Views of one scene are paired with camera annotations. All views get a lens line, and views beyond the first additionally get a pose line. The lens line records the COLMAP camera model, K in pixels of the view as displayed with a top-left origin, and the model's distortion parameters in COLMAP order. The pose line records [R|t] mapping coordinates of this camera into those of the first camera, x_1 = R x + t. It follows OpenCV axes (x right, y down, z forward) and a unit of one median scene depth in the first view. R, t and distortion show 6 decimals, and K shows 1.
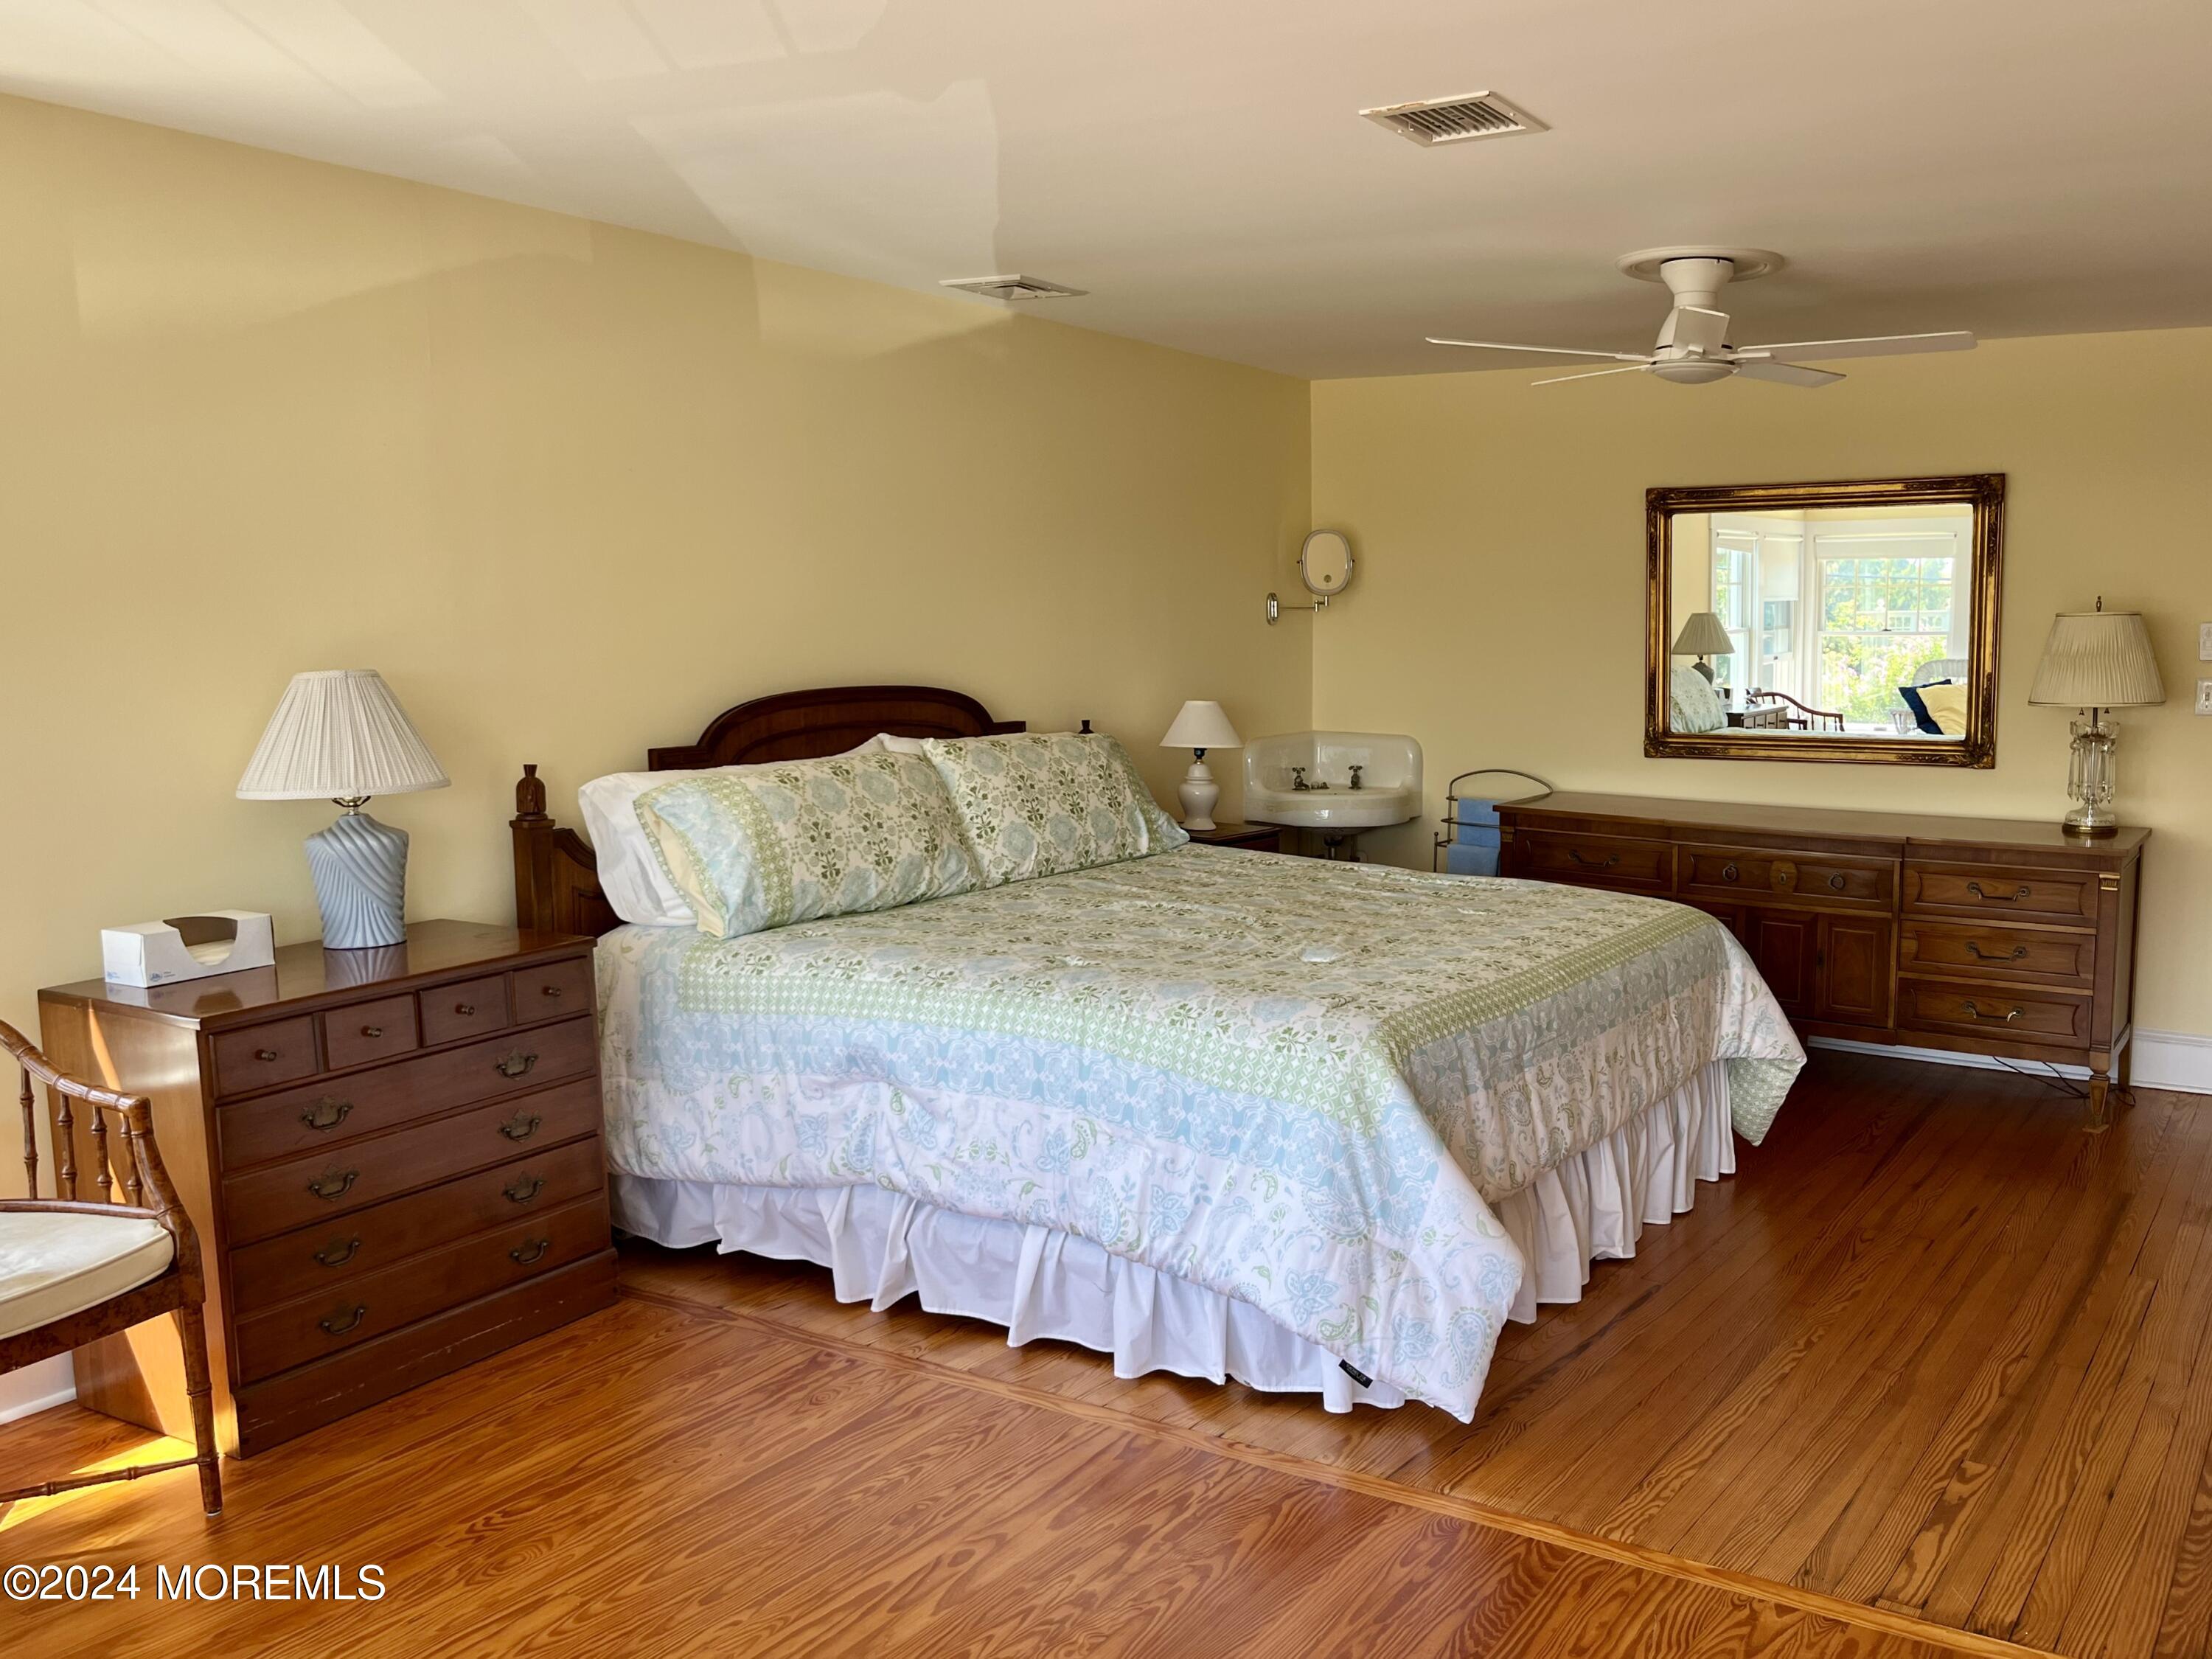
lens RADIAL K [[2041.7, 0, 1106.0], [0, 2041.7, 829.5], [0, 0, 1]] dist [-0.000475, -0.001154]
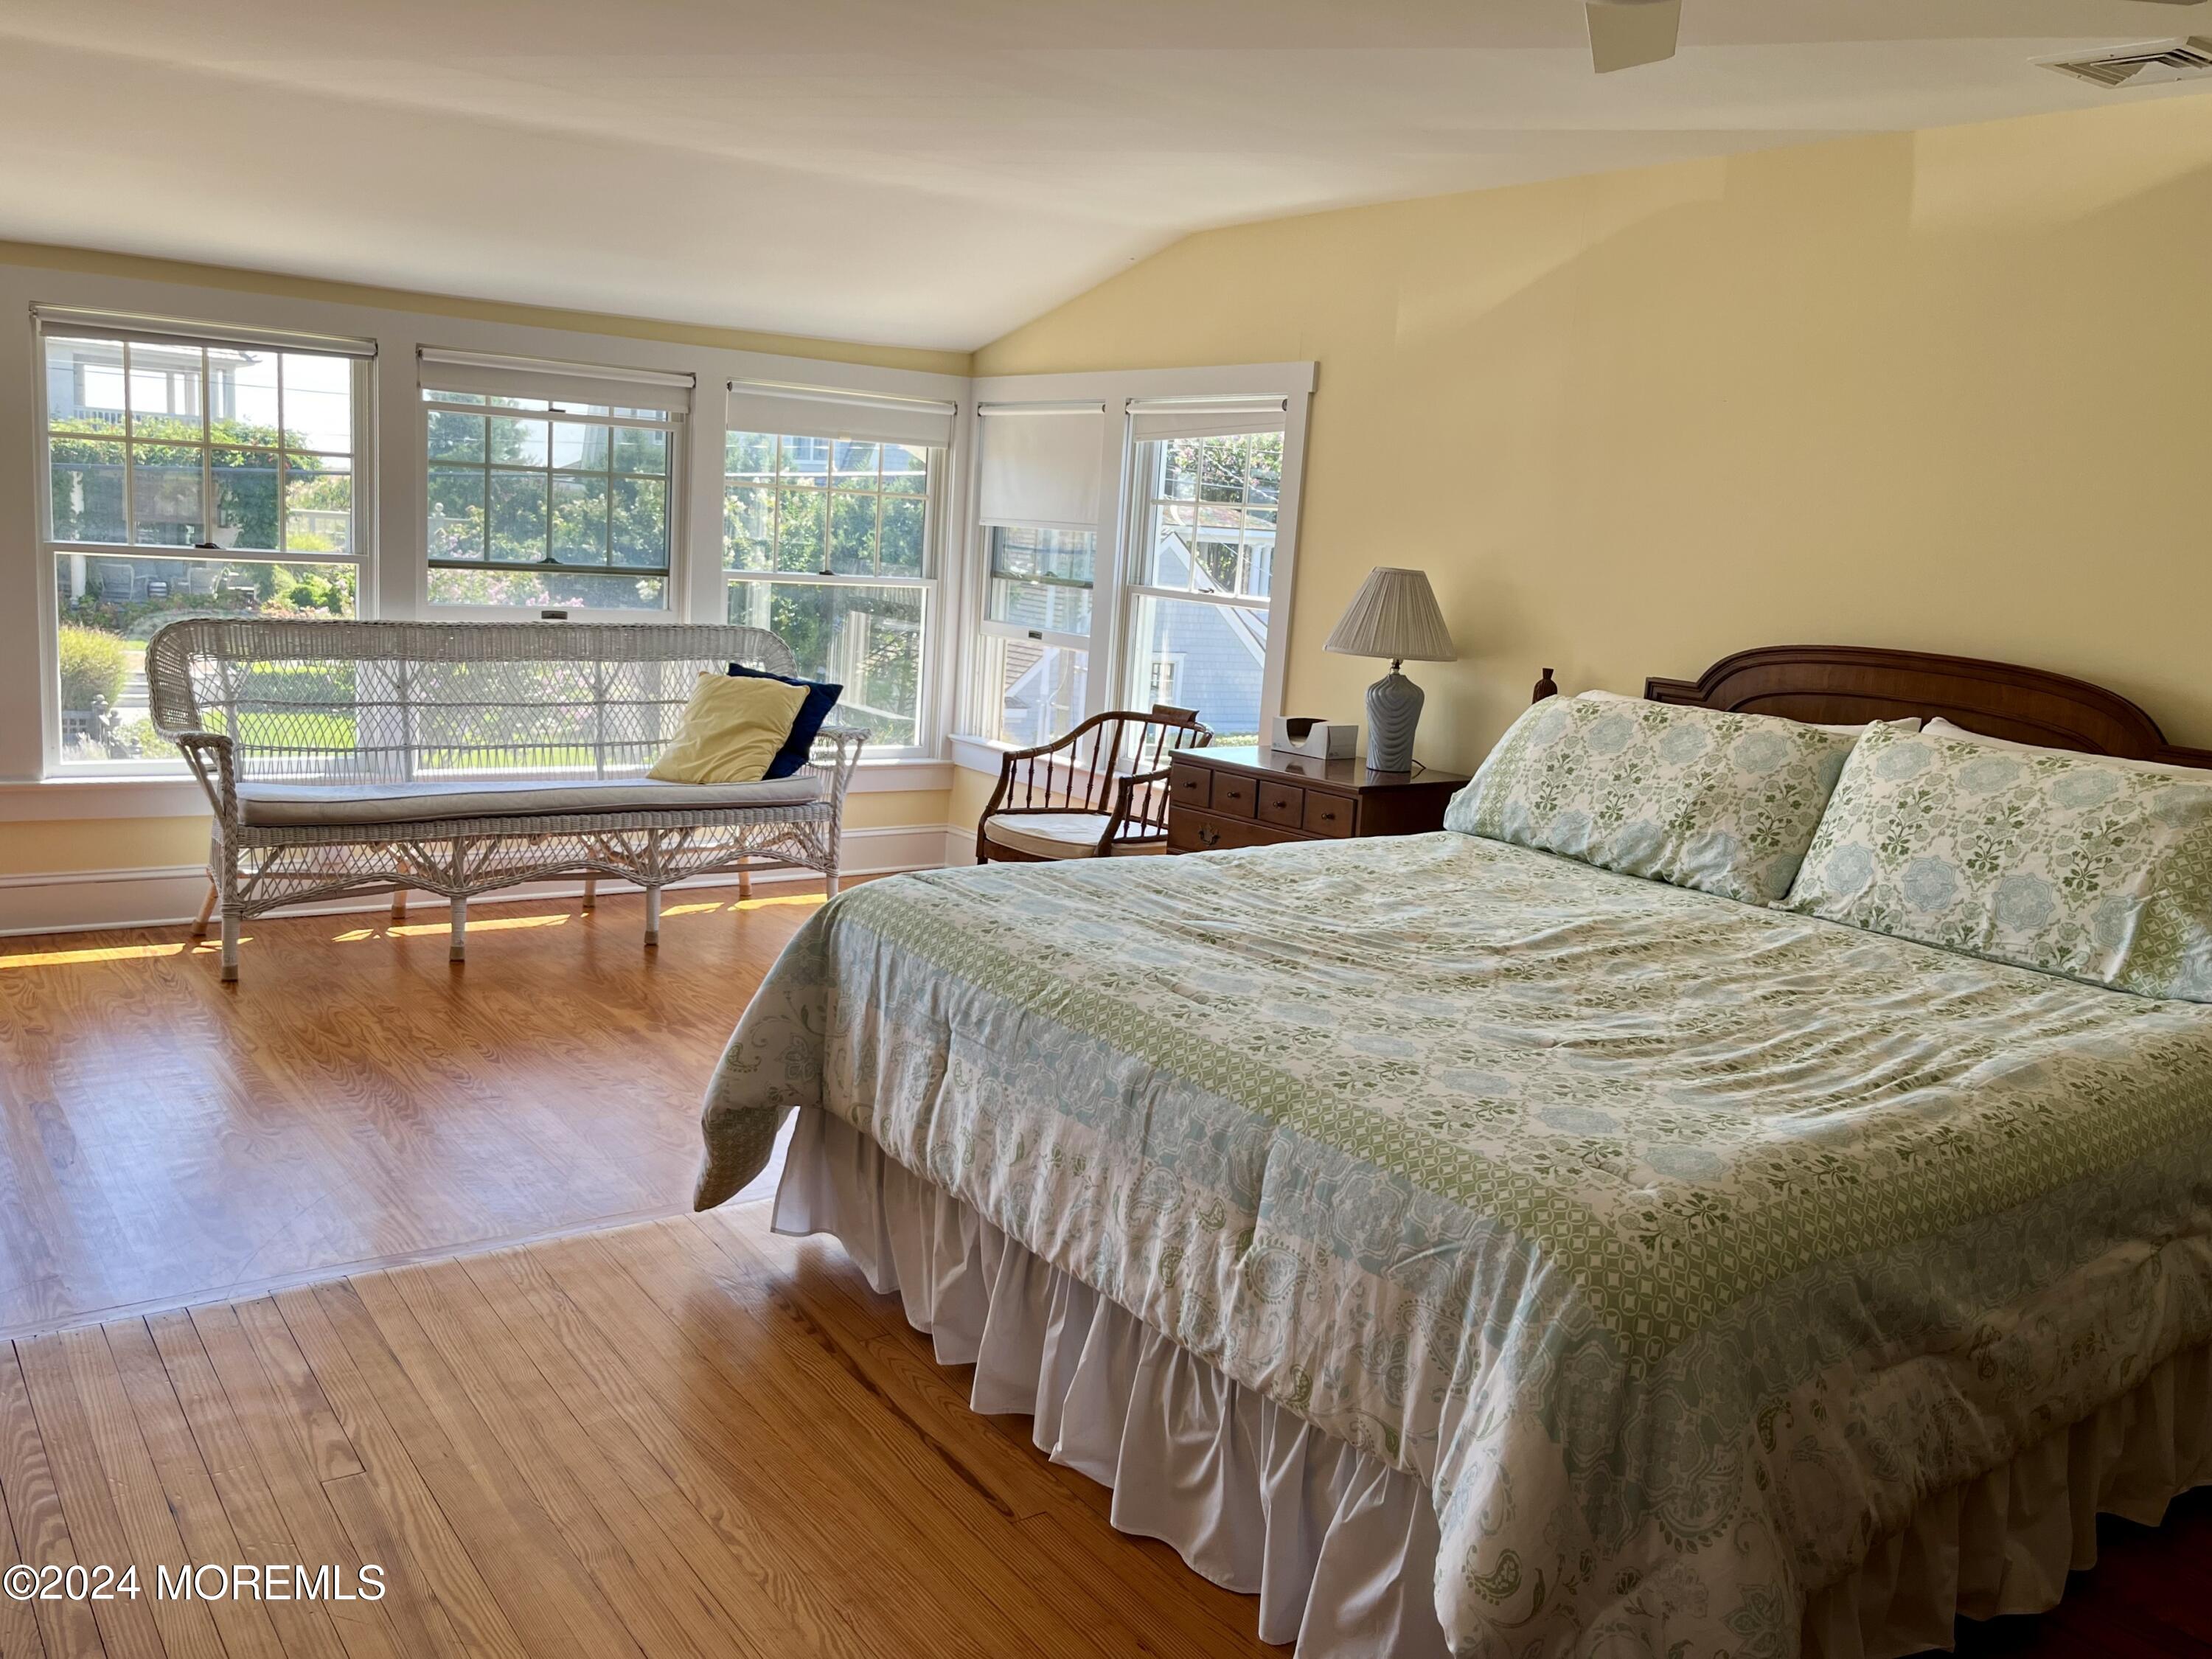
lens RADIAL K [[1667.0, 0, 1106.0], [0, 1667.0, 829.5], [0, 0, 1]] dist [0.053189, -0.000061]
pose [[-0.326093, 0.152868, -0.932896, 0.654208], [-0.170994, 0.961023, 0.217248, -0.101246], [0.929744, 0.230362, -0.287243, 1.003062]]
